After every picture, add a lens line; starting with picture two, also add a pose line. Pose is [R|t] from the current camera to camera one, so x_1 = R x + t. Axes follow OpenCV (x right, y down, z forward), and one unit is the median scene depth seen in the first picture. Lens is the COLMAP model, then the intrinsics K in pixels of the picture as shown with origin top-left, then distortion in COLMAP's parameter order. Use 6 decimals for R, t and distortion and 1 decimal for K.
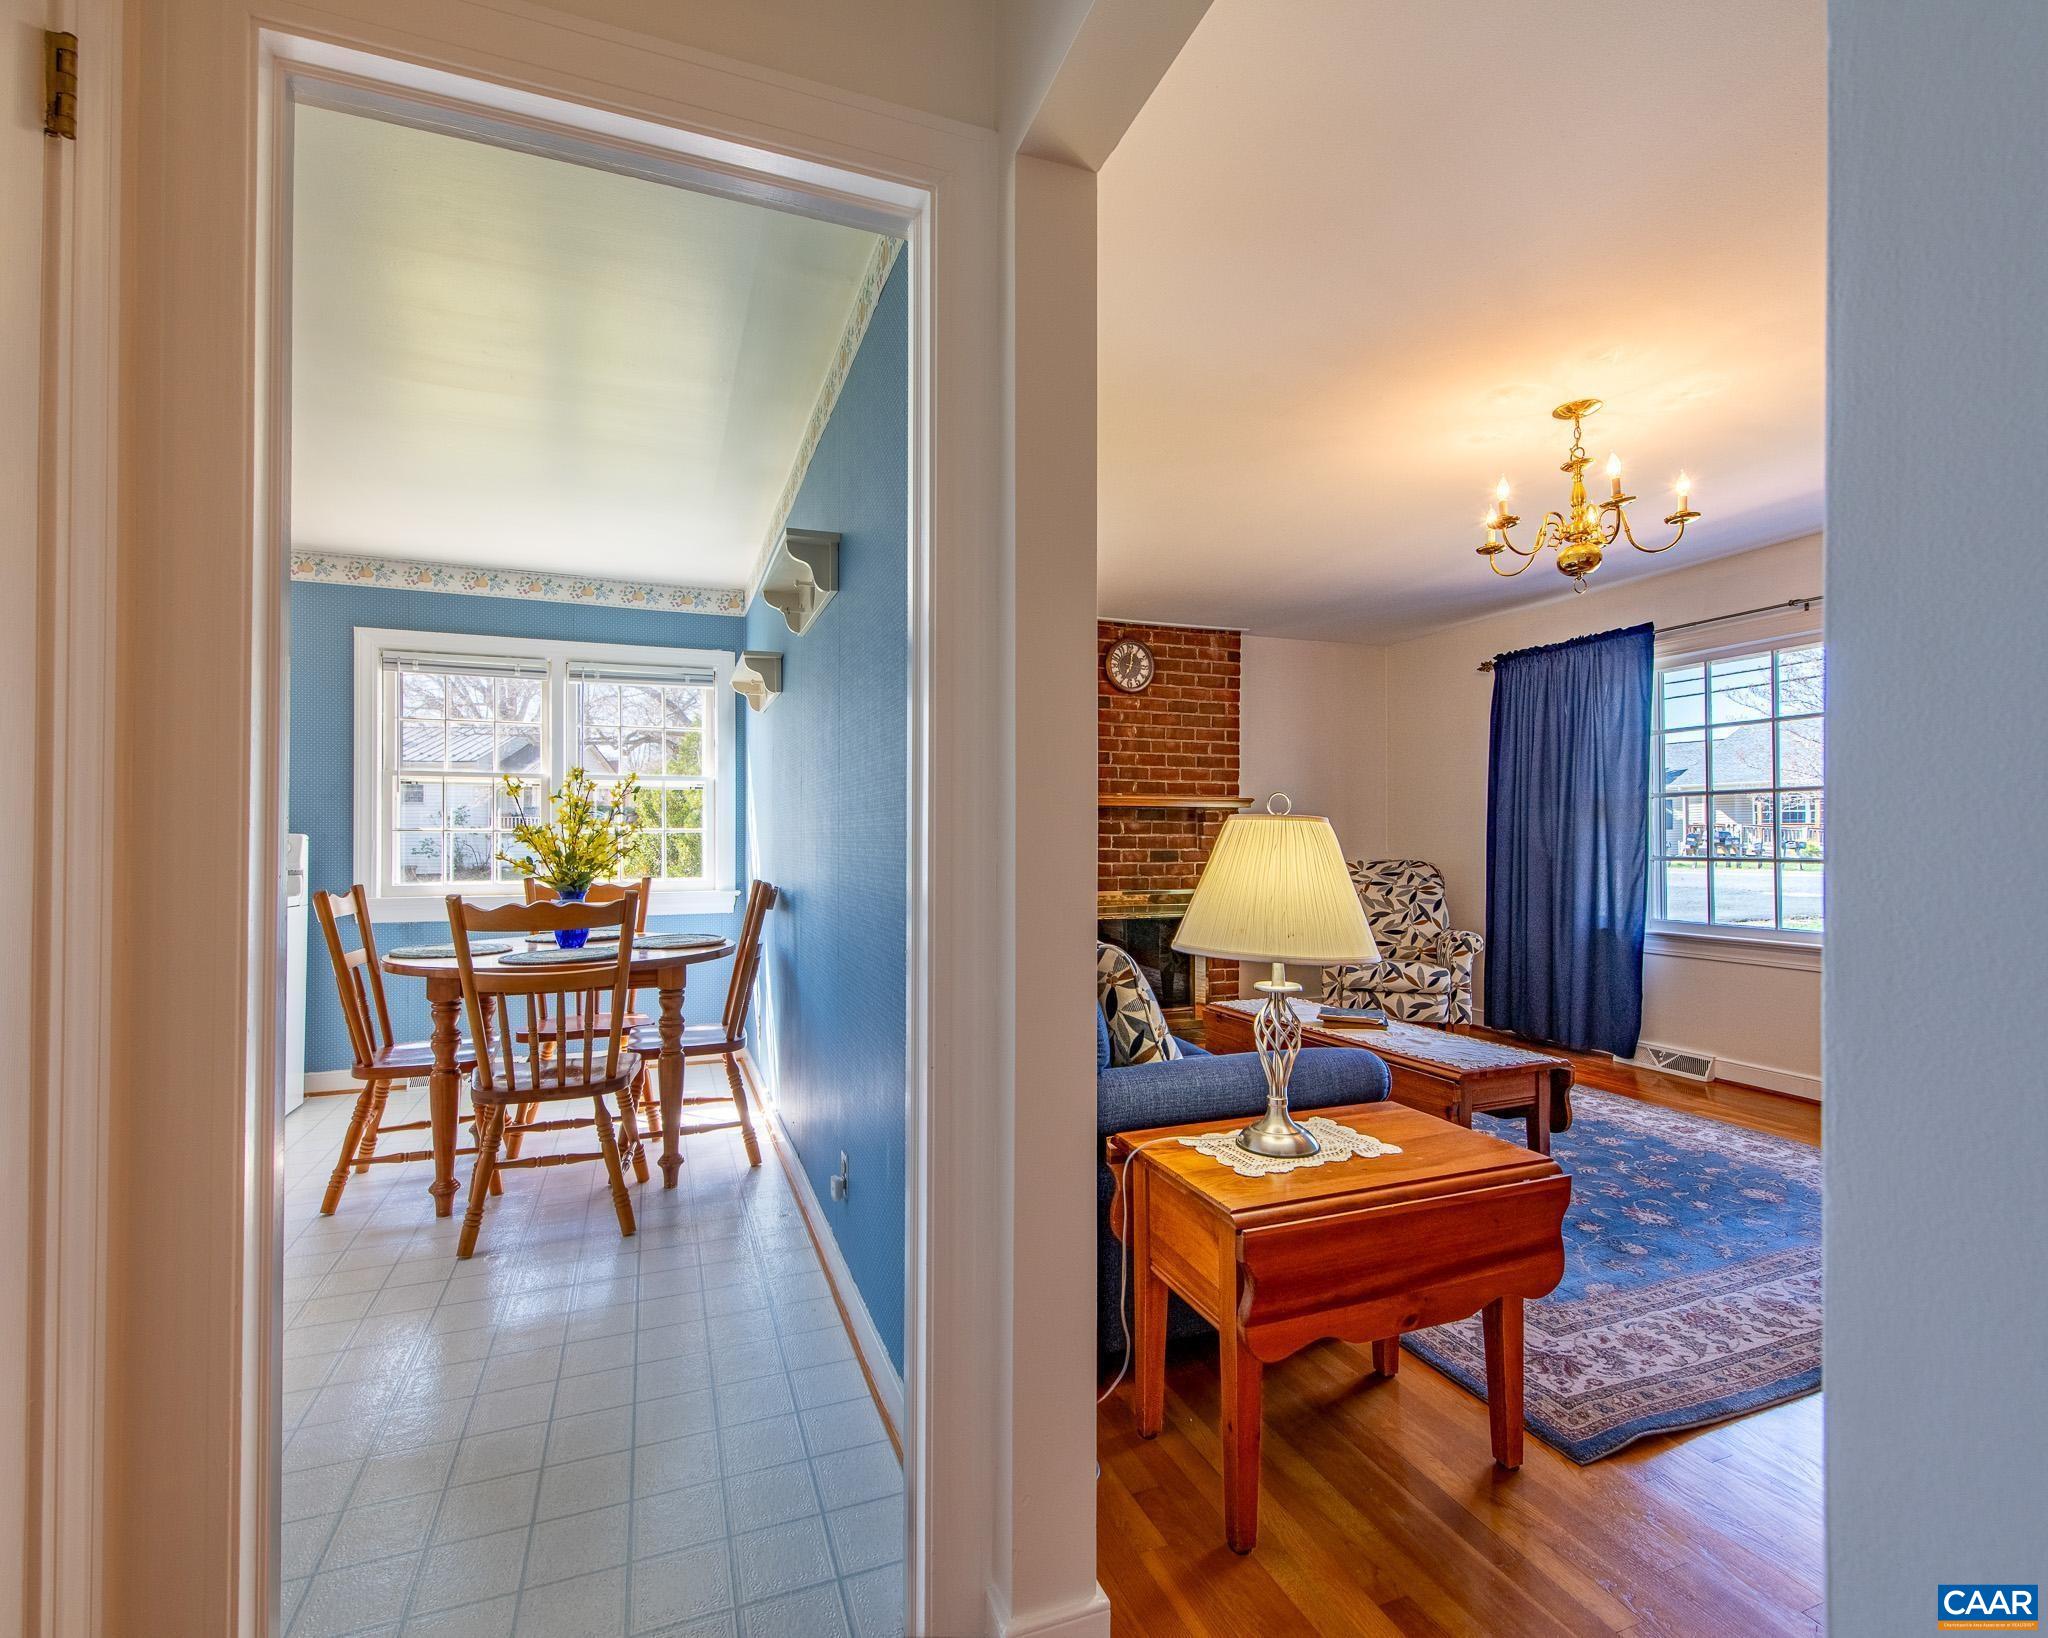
lens RADIAL K [[958.3, 0, 1012.7], [0, 958.3, 833.5], [0, 0, 1]] dist [0.017956, -0.007884]
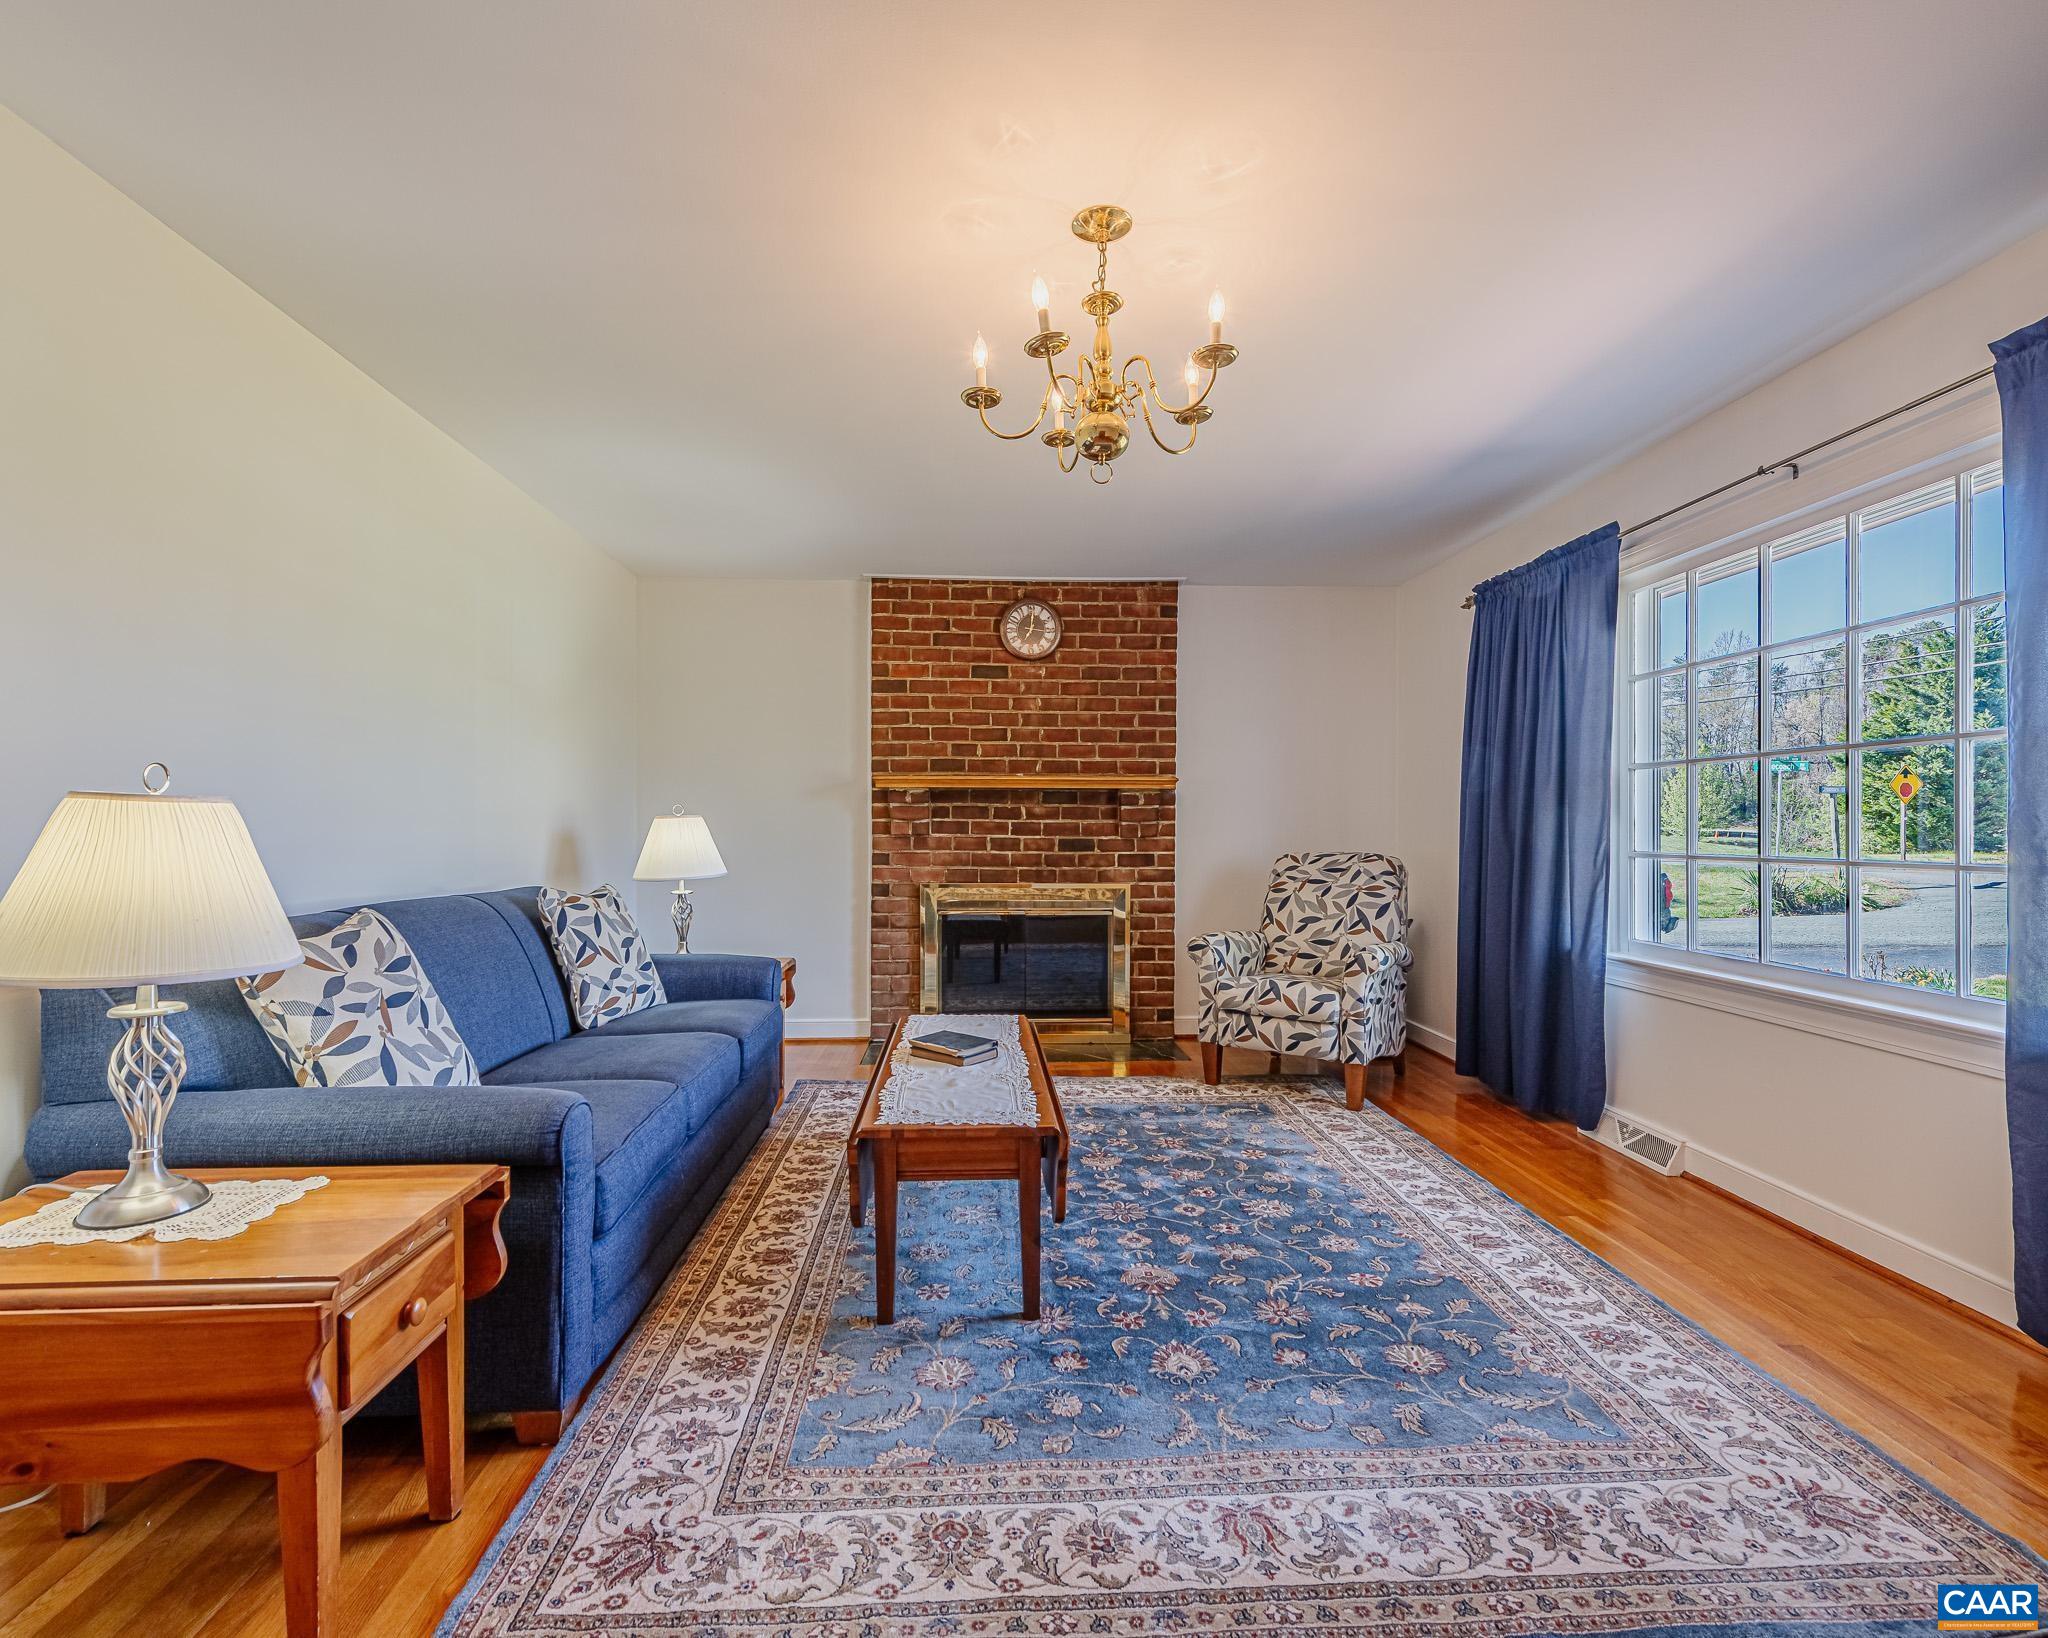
lens RADIAL K [[958.3, 0, 1012.7], [0, 958.3, 833.5], [0, 0, 1]] dist [0.017956, -0.007884]
pose [[0.949296, 0.006821, -0.314309, 0.400138], [-0.002473, 0.999896, 0.014230, 0.000993], [0.314373, -0.012731, 0.949214, 0.157827]]
